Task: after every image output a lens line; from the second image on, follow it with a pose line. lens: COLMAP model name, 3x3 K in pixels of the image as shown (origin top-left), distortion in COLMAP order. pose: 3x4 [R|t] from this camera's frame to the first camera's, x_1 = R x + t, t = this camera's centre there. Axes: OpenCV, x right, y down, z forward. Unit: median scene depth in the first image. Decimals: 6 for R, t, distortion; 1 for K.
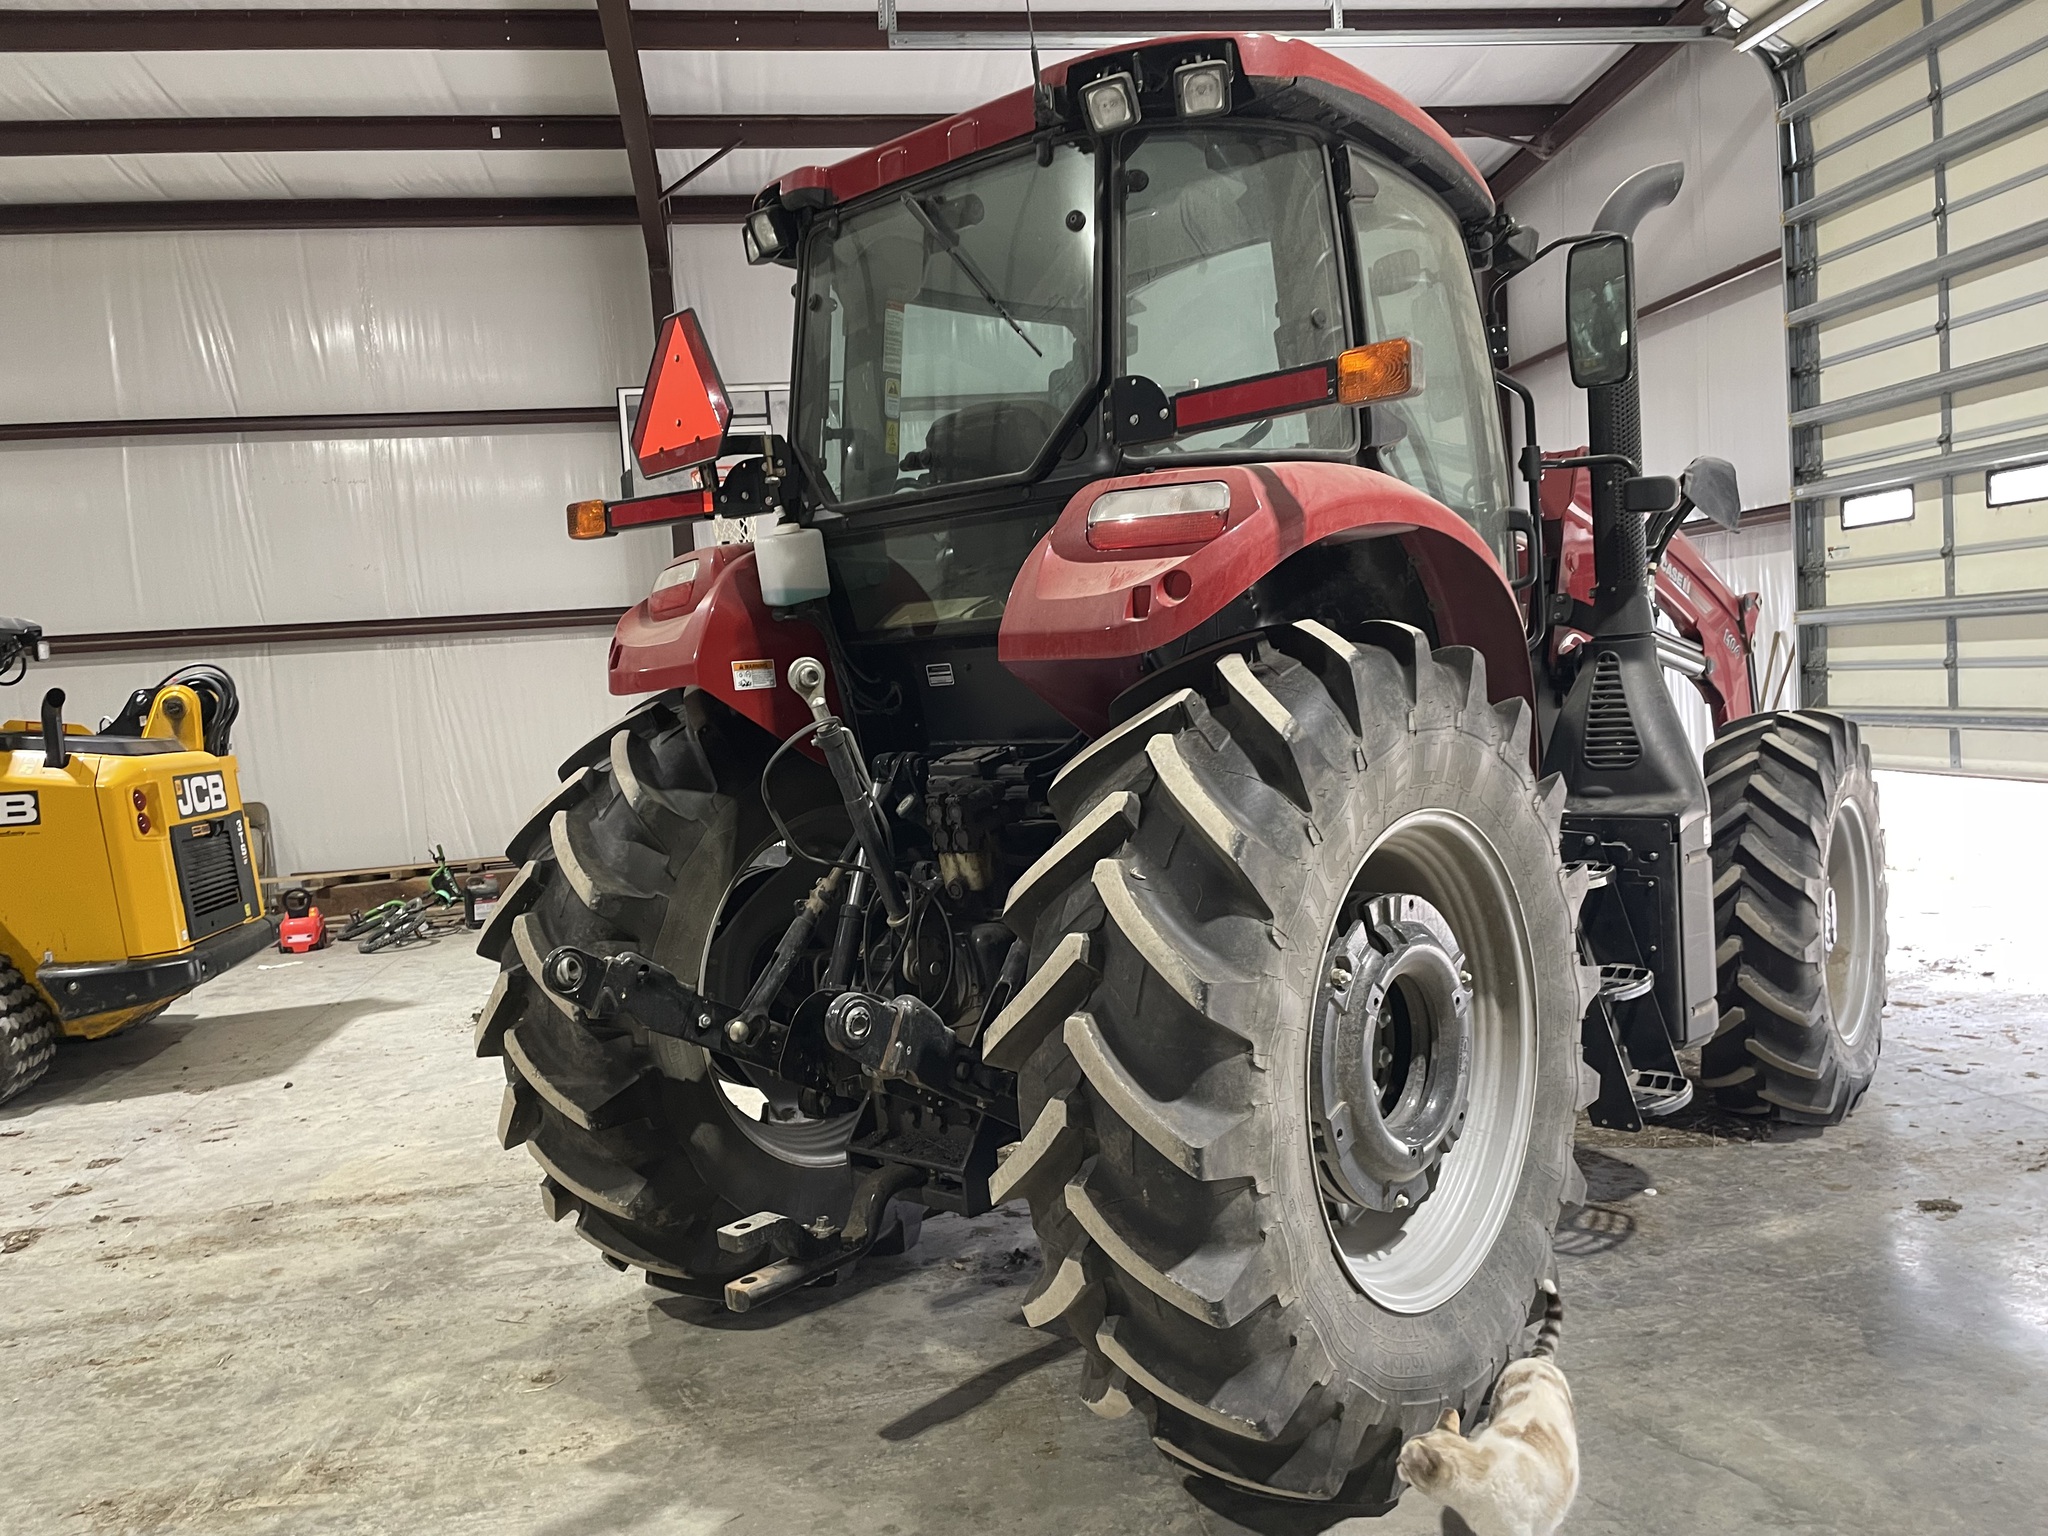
lens RADIAL K [[1551.2, 0, 1026.9], [0, 1551.2, 759.3], [0, 0, 1]] dist [0.089599, -0.116116]
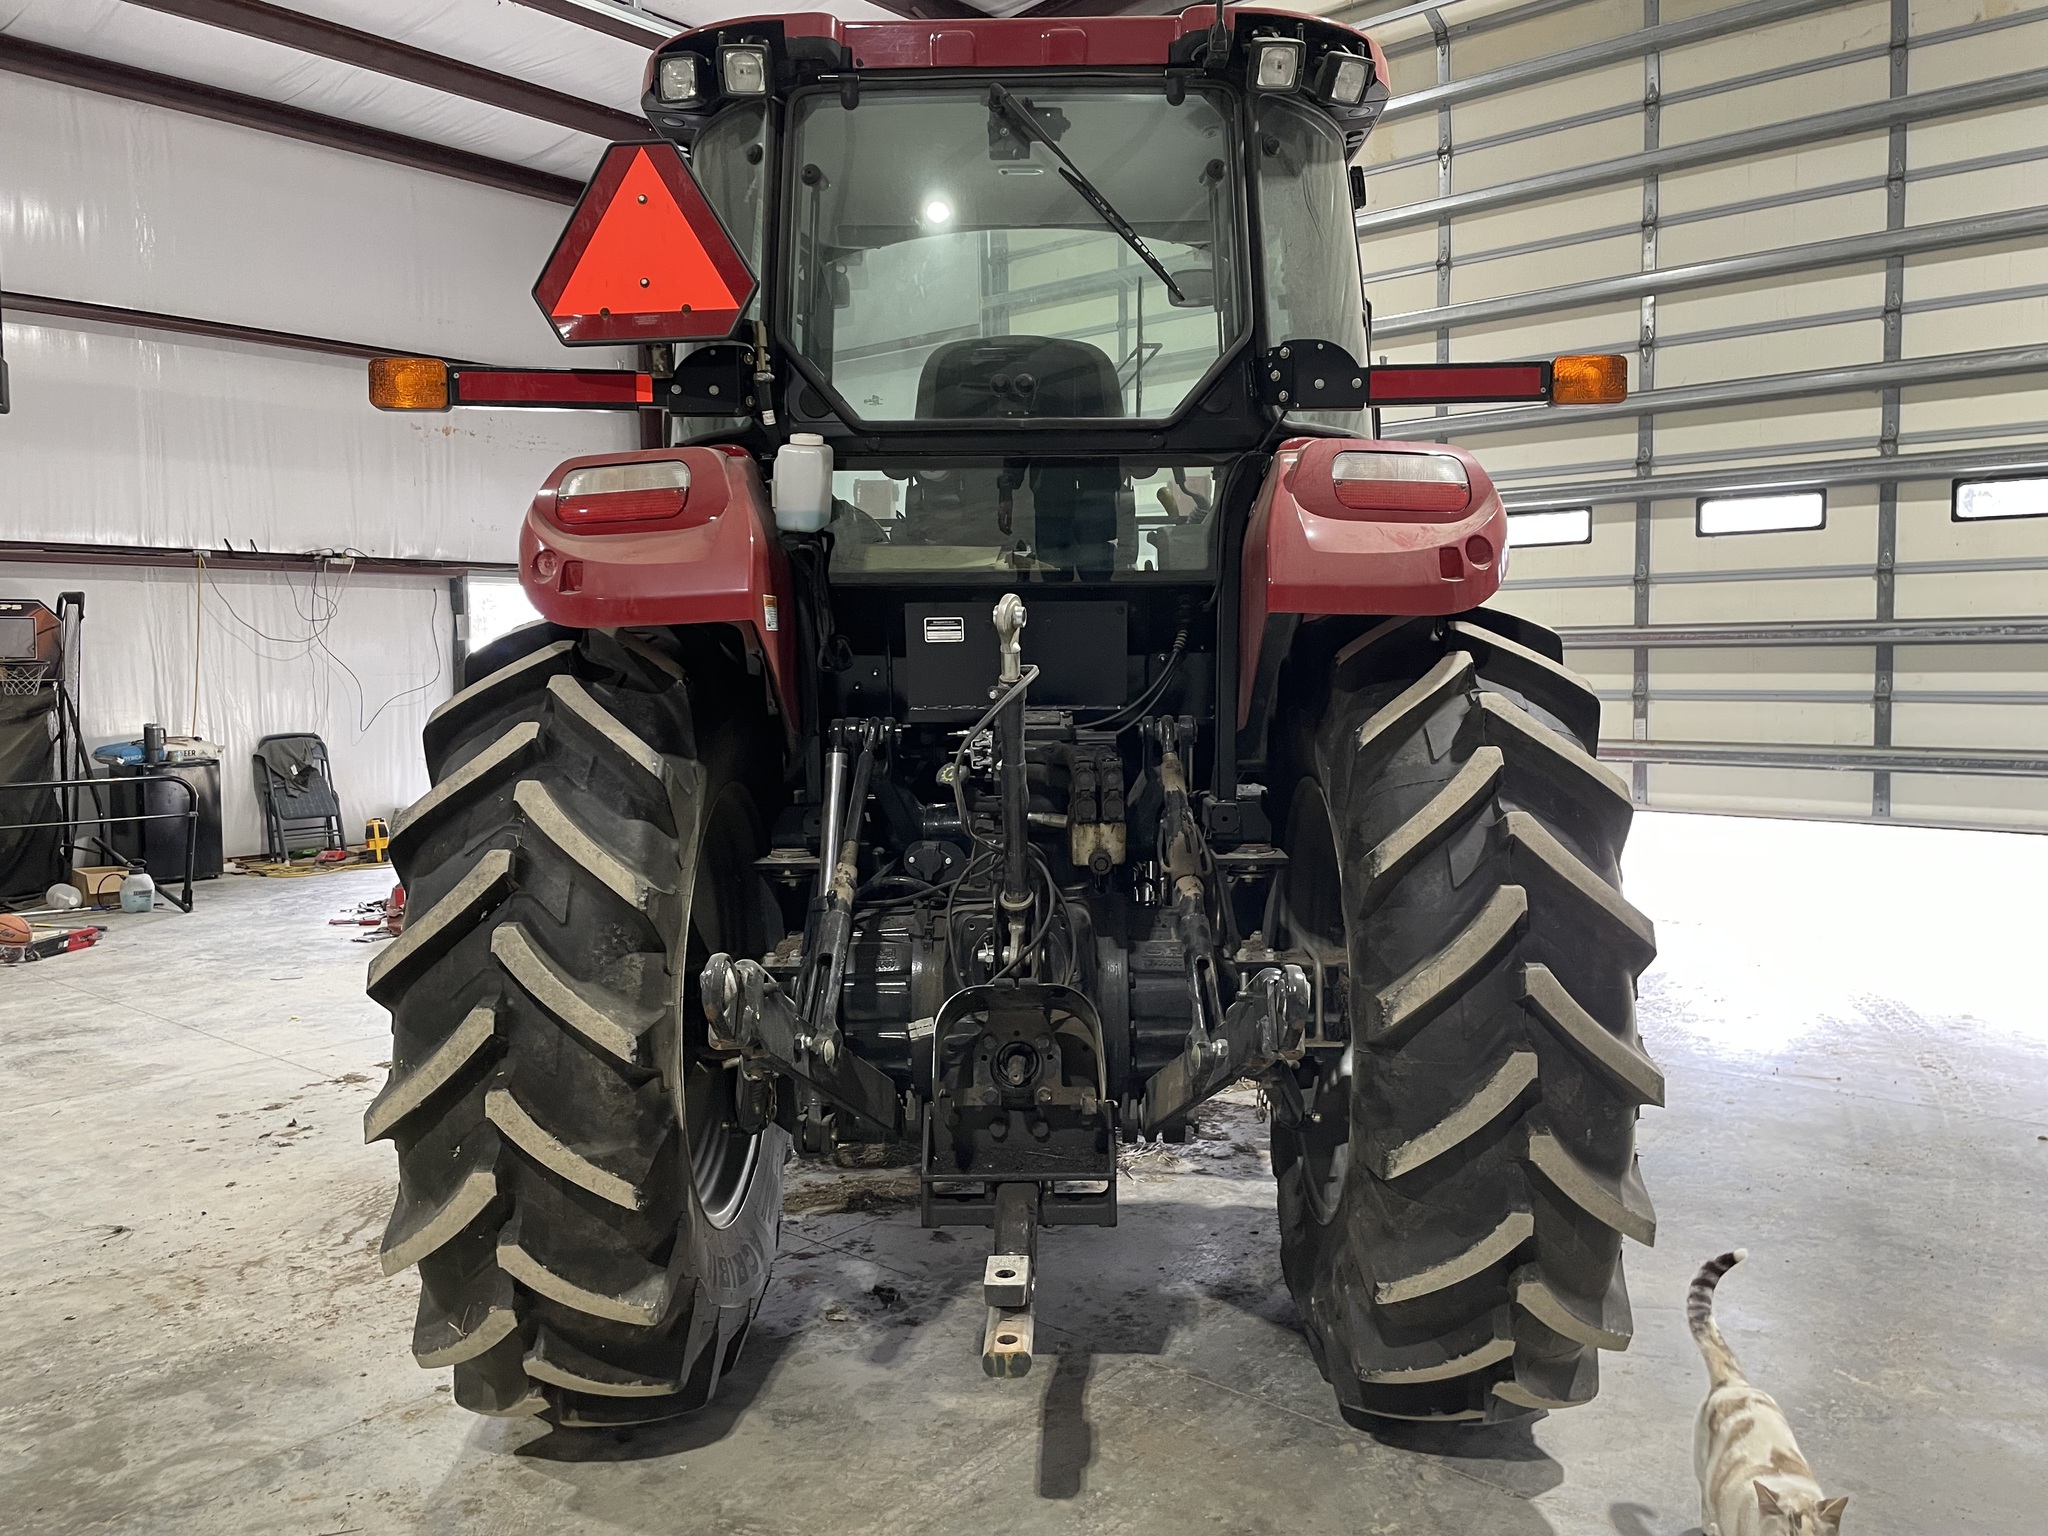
lens RADIAL K [[1537.5, 0, 1043.8], [0, 1537.5, 740.2], [0, 0, 1]] dist [0.084280, -0.103335]
pose [[0.762518, 0.024091, 0.646519, -0.636128], [-0.004913, 0.999493, -0.031450, 0.039157], [-0.646949, 0.020805, 0.762250, 0.326317]]
